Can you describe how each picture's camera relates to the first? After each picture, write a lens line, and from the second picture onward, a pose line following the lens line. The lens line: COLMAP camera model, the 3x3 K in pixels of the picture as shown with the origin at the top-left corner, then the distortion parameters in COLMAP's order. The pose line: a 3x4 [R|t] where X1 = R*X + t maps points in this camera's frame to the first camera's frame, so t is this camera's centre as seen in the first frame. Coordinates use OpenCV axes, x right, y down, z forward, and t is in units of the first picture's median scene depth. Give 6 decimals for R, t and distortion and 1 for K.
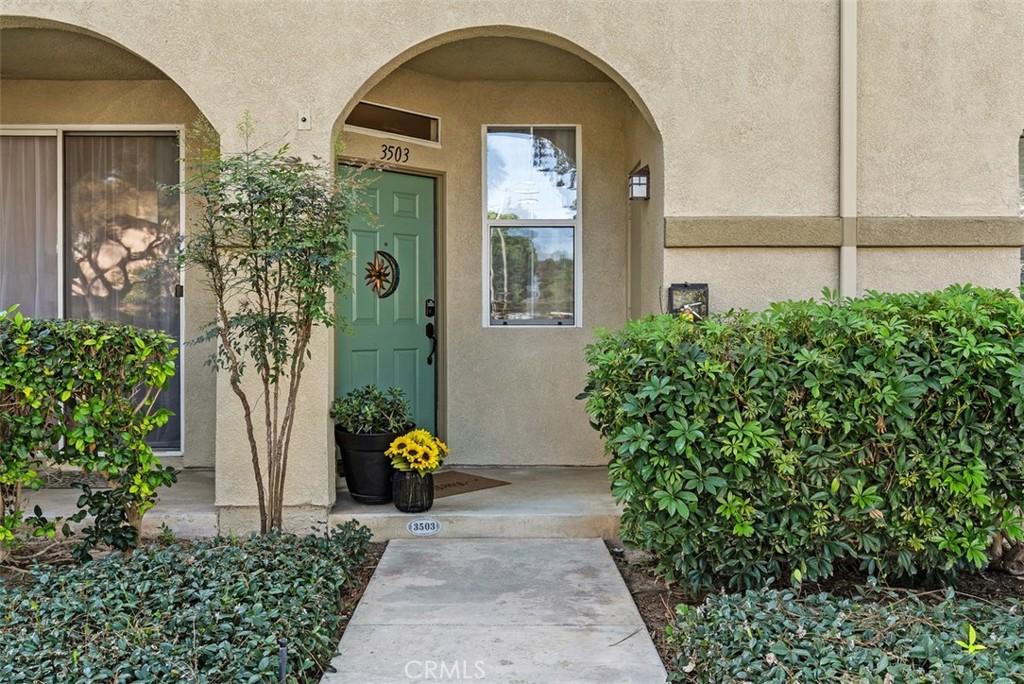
lens RADIAL K [[923.1, 0, 518.4], [0, 923.1, 322.7], [0, 0, 1]] dist [0.001554, -0.012086]
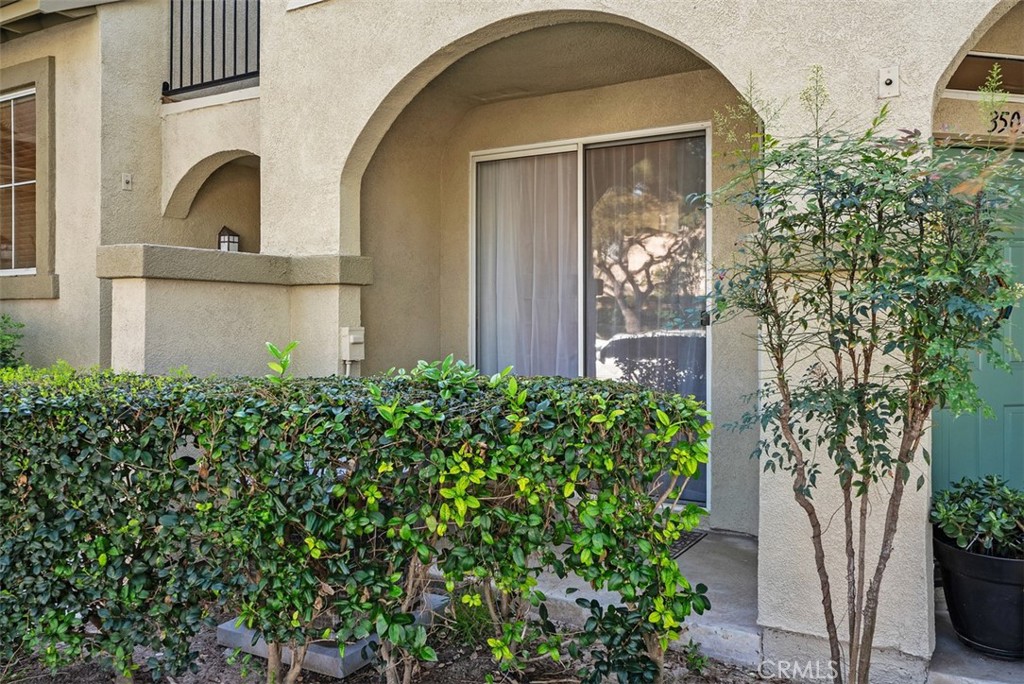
lens RADIAL K [[846.7, 0, 513.4], [0, 846.7, 336.8], [0, 0, 1]] dist [-0.006415, 0.015303]
pose [[0.846472, 0.010526, -0.532330, -0.158248], [0.003294, 0.999682, 0.025005, -0.057871], [0.532424, -0.022919, 0.846168, 0.381671]]
